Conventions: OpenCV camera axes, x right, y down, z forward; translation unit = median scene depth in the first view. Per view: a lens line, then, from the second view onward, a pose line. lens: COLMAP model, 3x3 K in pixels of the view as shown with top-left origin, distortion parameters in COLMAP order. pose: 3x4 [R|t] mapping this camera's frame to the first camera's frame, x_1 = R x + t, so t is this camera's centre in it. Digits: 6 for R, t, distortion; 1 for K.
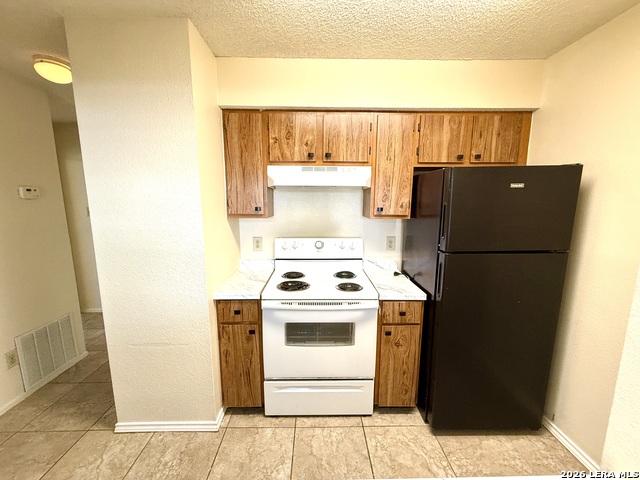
lens RADIAL K [[255.0, 0, 321.0], [0, 255.0, 239.6], [0, 0, 1]] dist [0.001184, 0.000302]
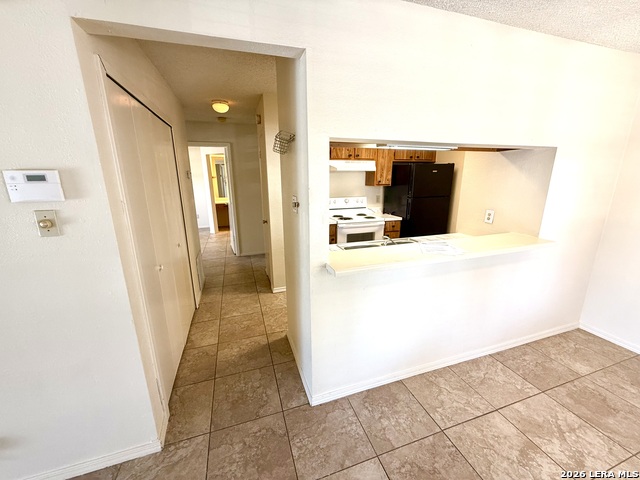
lens RADIAL K [[255.0, 0, 318.4], [0, 255.0, 239.6], [0, 0, 1]] dist [0.001184, 0.000302]
pose [[0.956822, -0.081148, 0.279116, -0.916714], [0.058303, 0.994305, 0.089212, 0.149684], [-0.284766, -0.069086, 0.956104, -0.957464]]
